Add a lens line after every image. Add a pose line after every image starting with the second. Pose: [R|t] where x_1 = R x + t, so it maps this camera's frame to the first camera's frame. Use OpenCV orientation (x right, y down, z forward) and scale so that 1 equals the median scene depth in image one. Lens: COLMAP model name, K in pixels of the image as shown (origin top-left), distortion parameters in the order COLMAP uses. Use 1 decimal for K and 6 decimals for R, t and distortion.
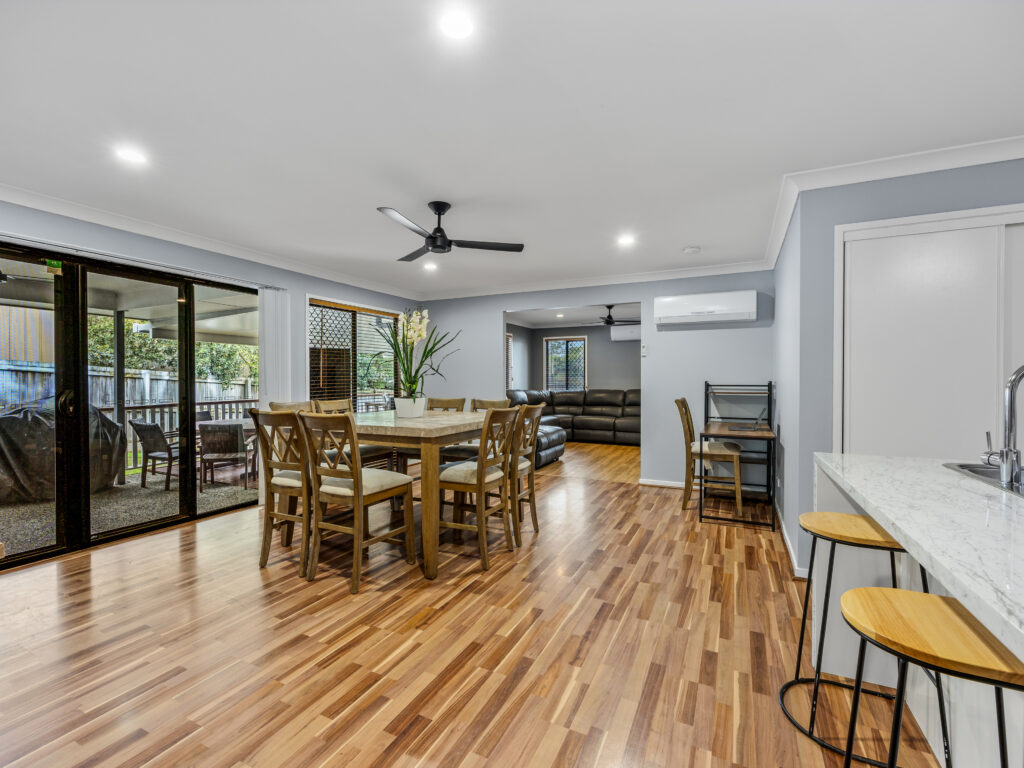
lens RADIAL K [[457.3, 0, 512.0], [0, 457.3, 384.0], [0, 0, 1]] dist [-0.000099, -0.000111]
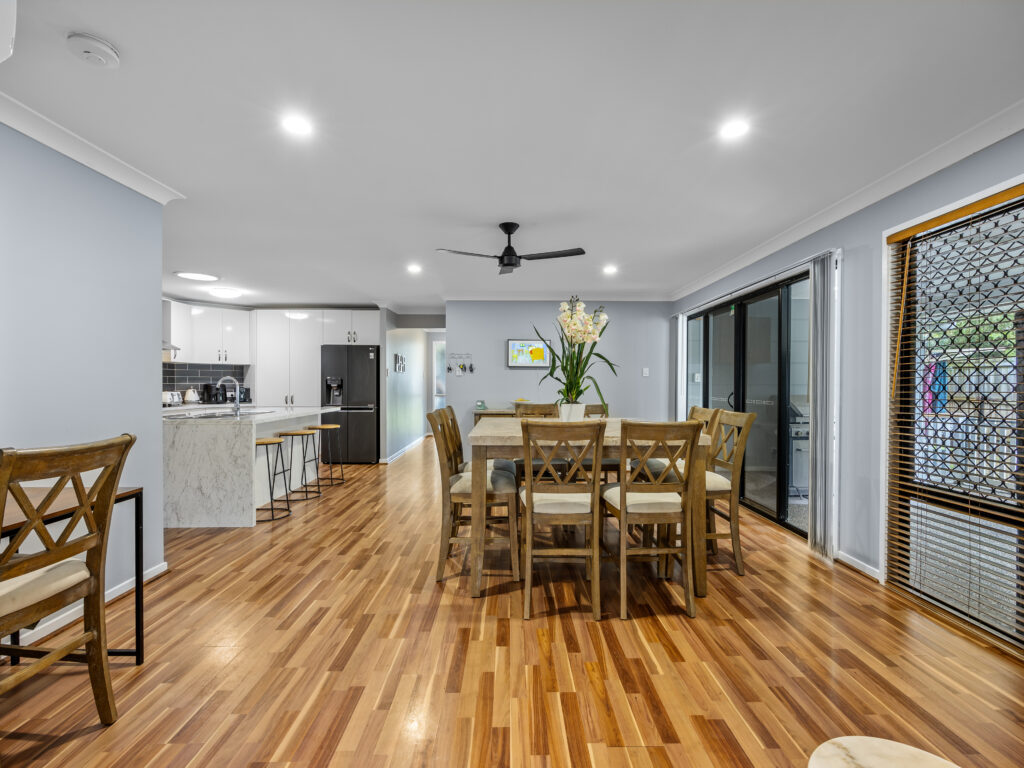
lens RADIAL K [[457.3, 0, 512.0], [0, 457.3, 384.0], [0, 0, 1]] dist [-0.000099, -0.000111]
pose [[-0.894117, -0.000238, -0.447833, 0.085830], [-0.004660, 0.999951, 0.008773, -0.004320], [0.447809, 0.009931, -0.894074, 0.516626]]
